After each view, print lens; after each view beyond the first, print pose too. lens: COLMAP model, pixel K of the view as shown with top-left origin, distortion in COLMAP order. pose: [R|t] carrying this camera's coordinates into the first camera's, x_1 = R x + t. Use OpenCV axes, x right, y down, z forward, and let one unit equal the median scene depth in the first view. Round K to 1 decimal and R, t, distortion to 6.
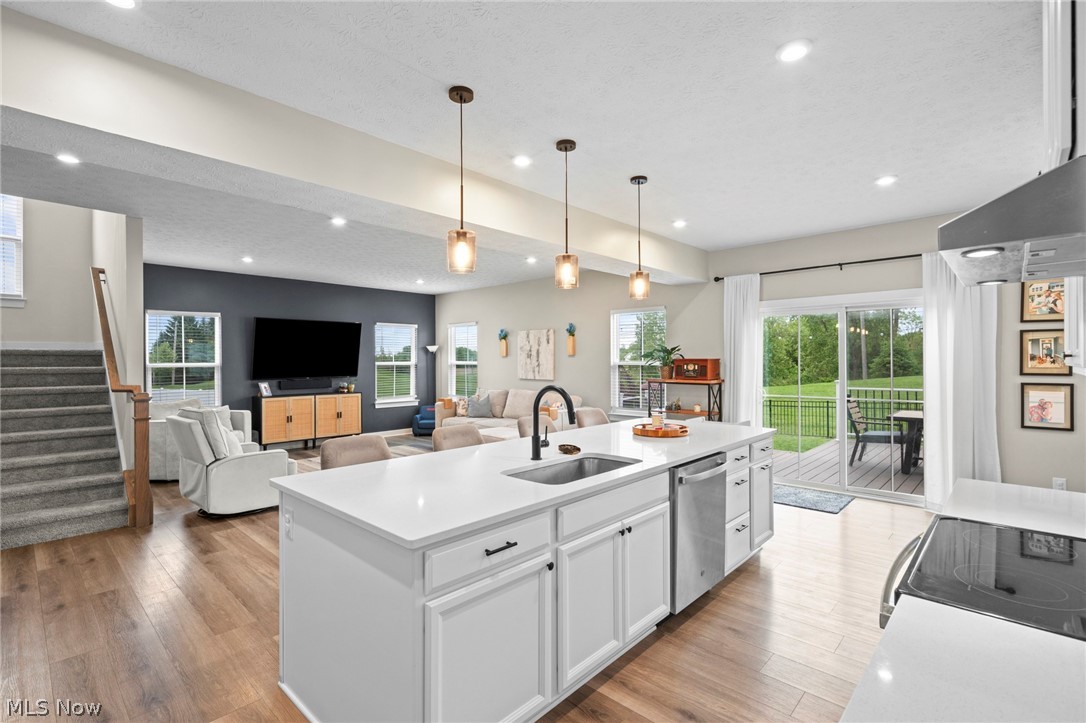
lens RADIAL K [[501.1, 0, 542.0], [0, 501.1, 358.6], [0, 0, 1]] dist [-0.000373, -0.000183]
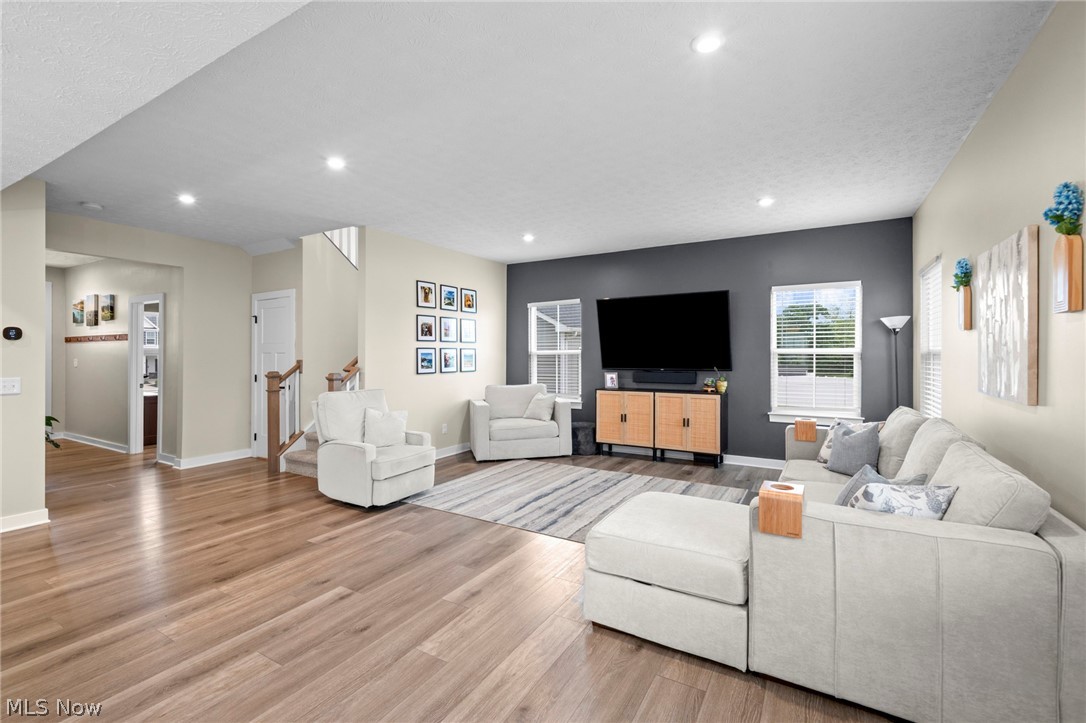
lens RADIAL K [[471.8, 0, 542.1], [0, 471.8, 357.8], [0, 0, 1]] dist [0.001217, 0.000192]
pose [[0.221934, 0.009669, -0.975014, 0.411613], [0.004154, 0.999932, 0.010862, 0.023327], [0.975053, -0.006461, 0.221879, 1.284618]]
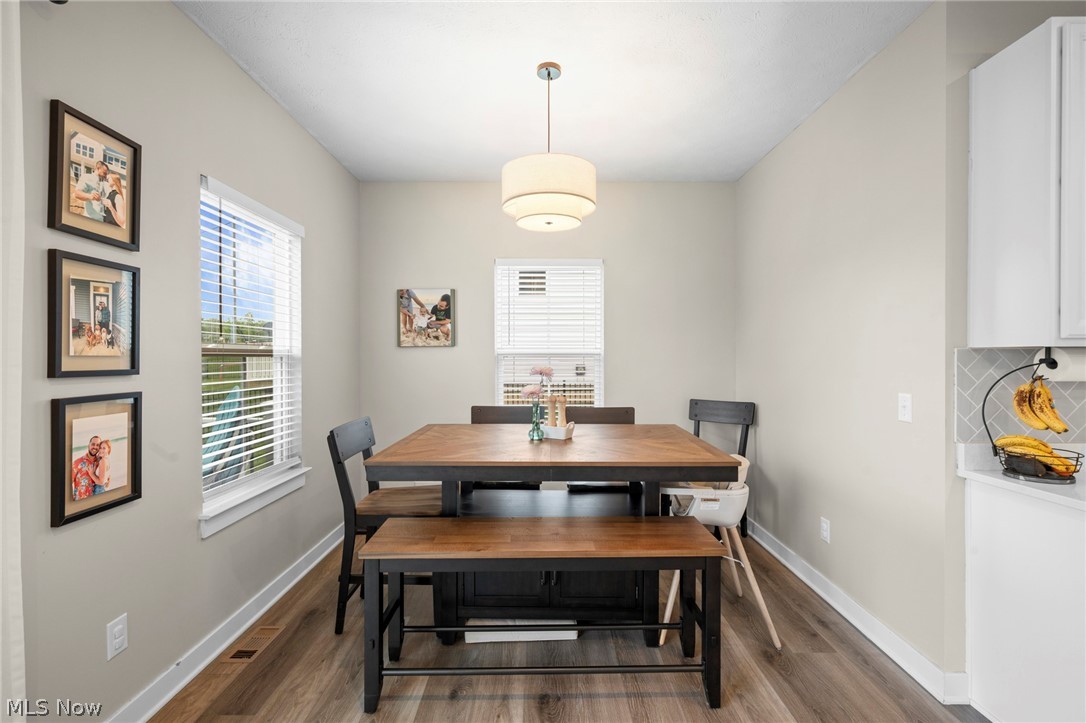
lens RADIAL K [[501.1, 0, 542.0], [0, 501.1, 358.6], [0, 0, 1]] dist [-0.000373, -0.000183]
pose [[-0.692042, 0.001013, 0.721856, 0.468388], [0.003843, 0.999990, 0.002281, 0.020233], [-0.721847, 0.004353, -0.692039, 1.003528]]
